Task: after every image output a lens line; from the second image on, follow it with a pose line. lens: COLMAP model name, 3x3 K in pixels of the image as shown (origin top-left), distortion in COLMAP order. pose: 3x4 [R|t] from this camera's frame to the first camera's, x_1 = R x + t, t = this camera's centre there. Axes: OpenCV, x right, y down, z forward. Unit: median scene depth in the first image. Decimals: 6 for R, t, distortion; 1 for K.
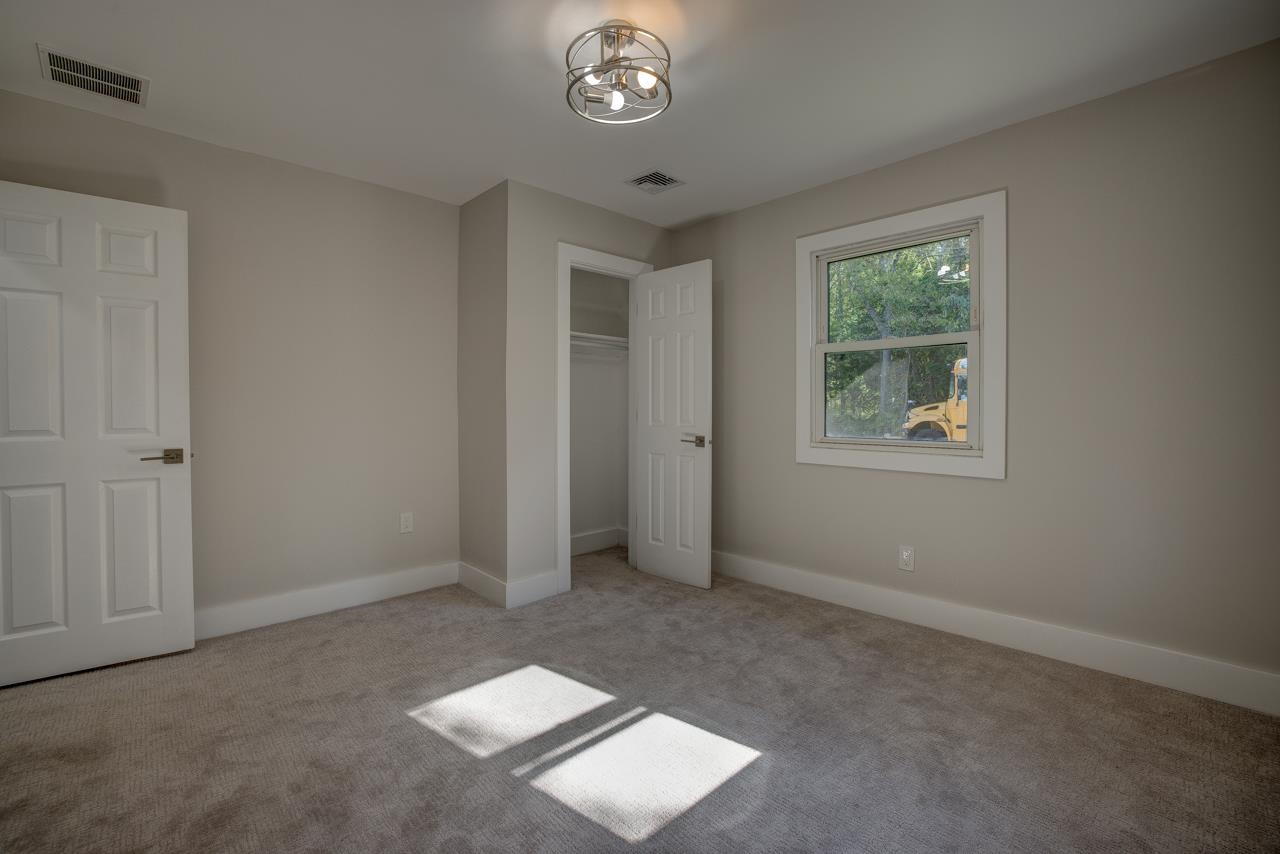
lens RADIAL K [[546.4, 0, 642.9], [0, 546.4, 414.5], [0, 0, 1]] dist [-0.050196, 0.018045]
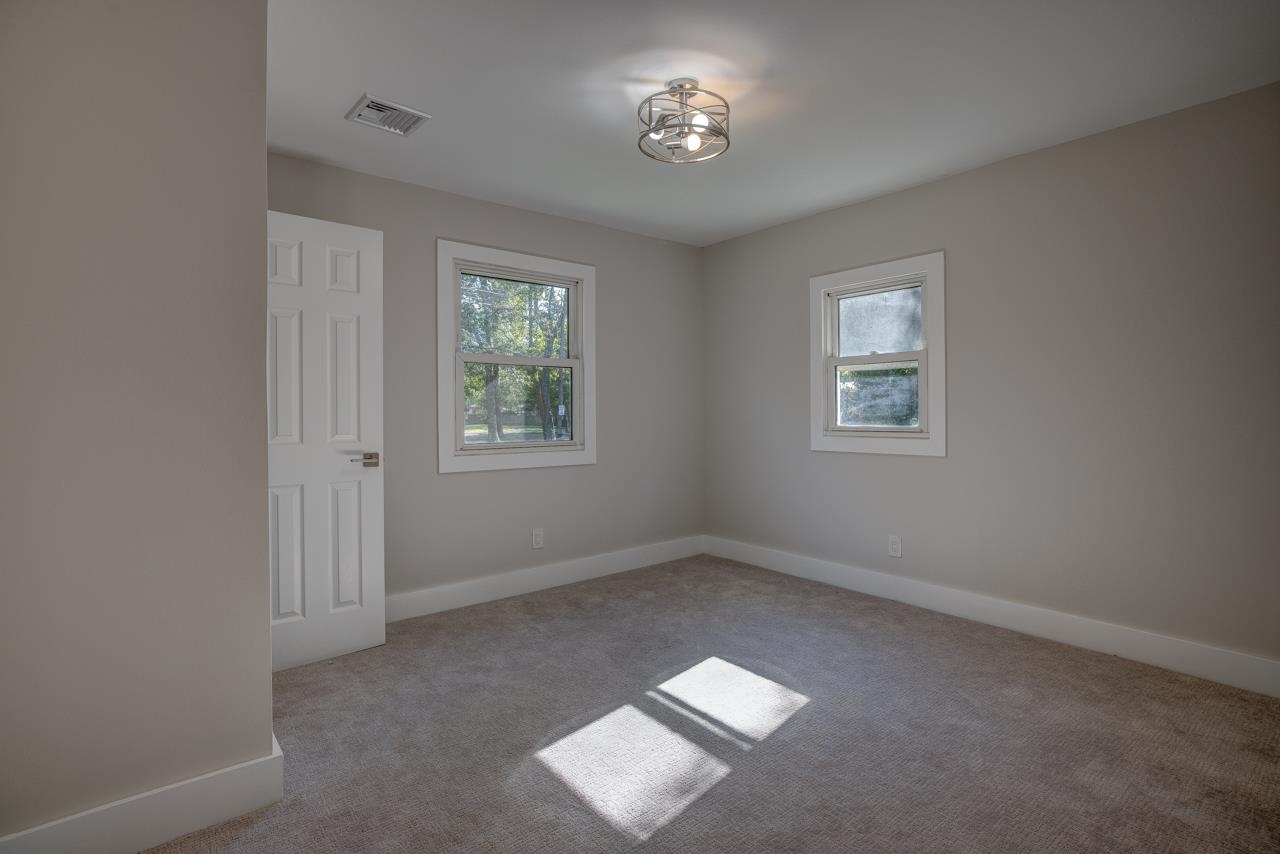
lens RADIAL K [[617.7, 0, 642.2], [0, 617.7, 409.1], [0, 0, 1]] dist [-0.057380, 0.043566]
pose [[0.075578, -0.002462, 0.997137, -1.203999], [0.007276, 0.999972, 0.001918, -0.037009], [-0.997113, 0.007110, 0.075594, 0.883744]]
